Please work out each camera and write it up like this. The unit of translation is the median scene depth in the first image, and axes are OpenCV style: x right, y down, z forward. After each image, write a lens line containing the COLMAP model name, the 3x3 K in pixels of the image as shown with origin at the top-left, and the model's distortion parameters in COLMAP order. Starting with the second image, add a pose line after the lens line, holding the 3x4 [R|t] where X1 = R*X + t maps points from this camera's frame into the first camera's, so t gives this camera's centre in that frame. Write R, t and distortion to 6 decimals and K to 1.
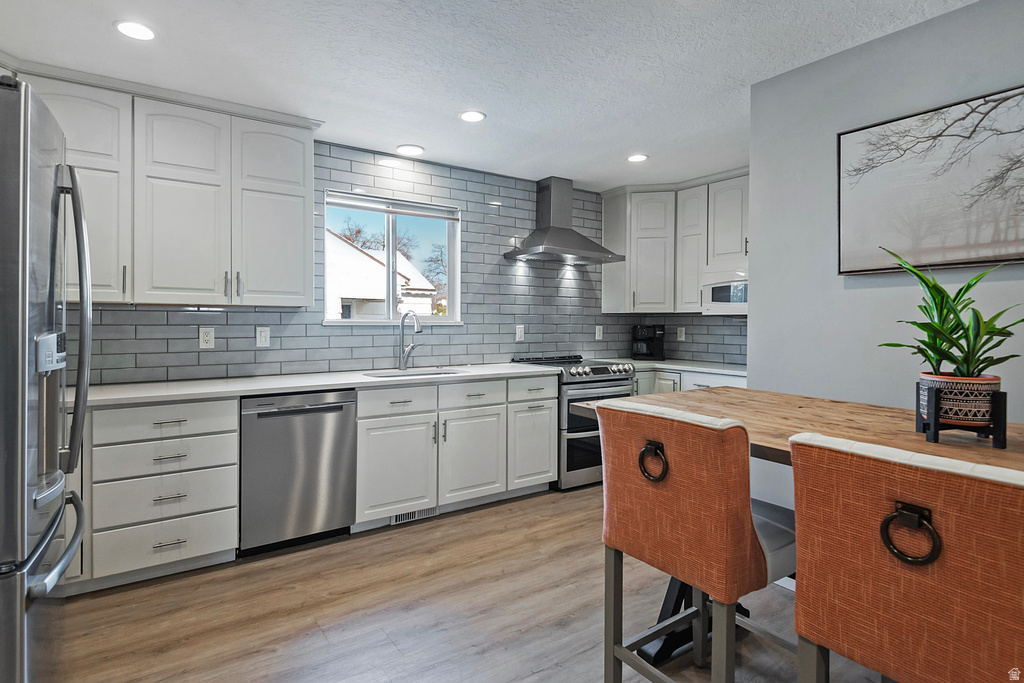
lens RADIAL K [[536.0, 0, 517.1], [0, 536.0, 326.7], [0, 0, 1]] dist [0.045231, -0.034714]
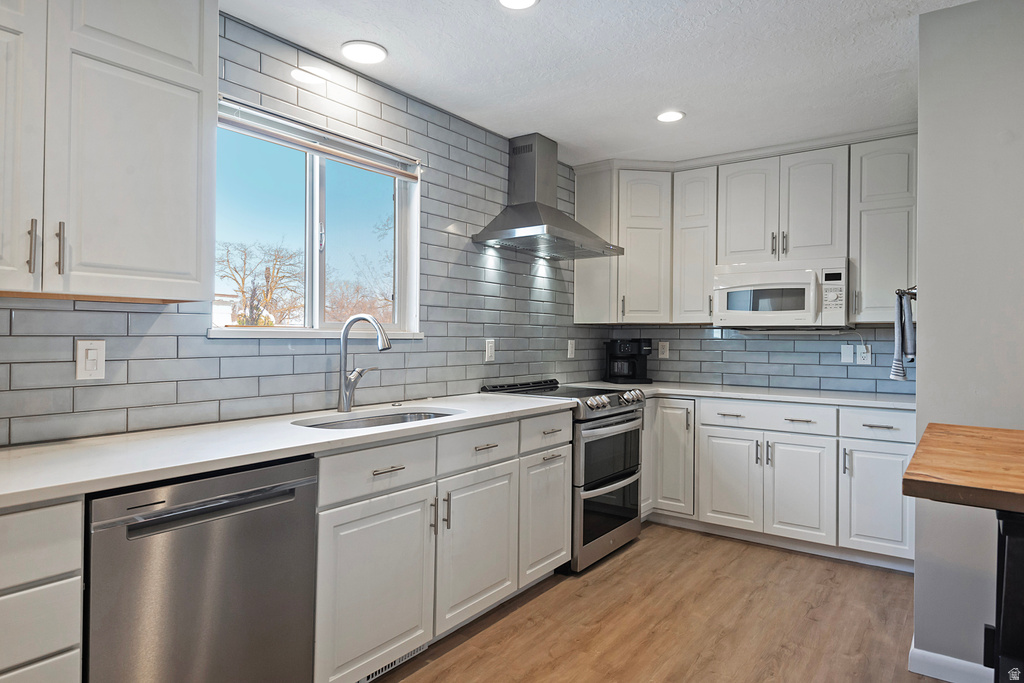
lens RADIAL K [[593.0, 0, 534.3], [0, 593.0, 334.7], [0, 0, 1]] dist [0.031211, -0.000685]
pose [[0.942314, 0.004304, 0.334704, -0.239149], [-0.000144, 0.999922, -0.012452, 0.001844], [-0.334731, 0.011686, 0.942241, 0.291757]]
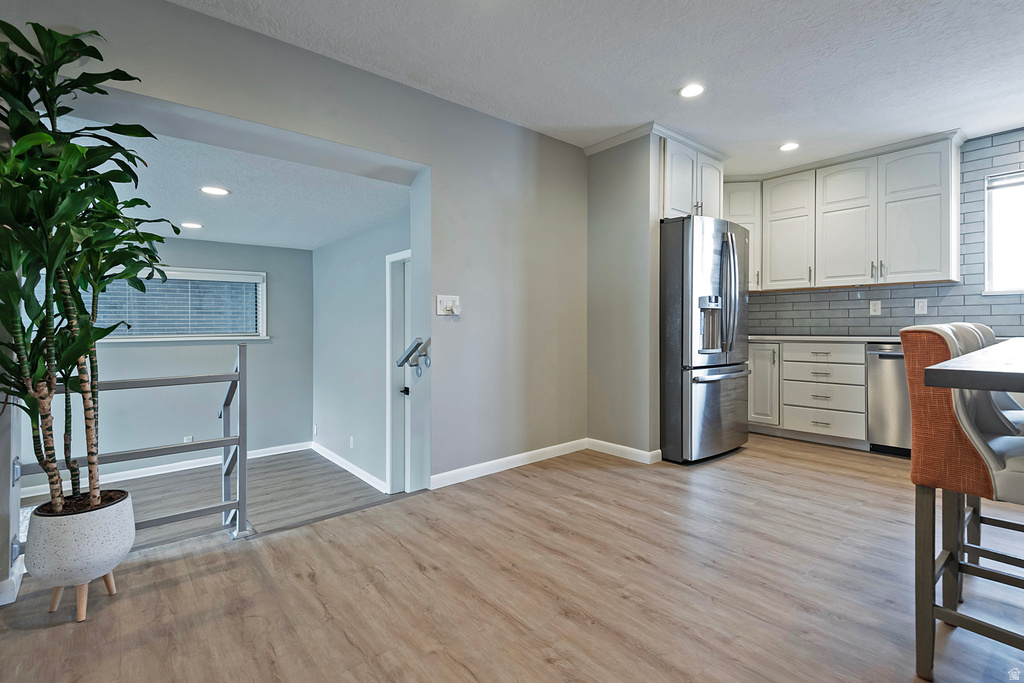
lens RADIAL K [[481.3, 0, 504.2], [0, 481.3, 340.9], [0, 0, 1]] dist [0.034968, -0.026071]
pose [[0.095271, 0.027925, -0.995060, 0.554148], [0.000415, 0.999605, 0.028092, 0.061641], [0.995451, -0.003090, 0.095222, -0.113083]]
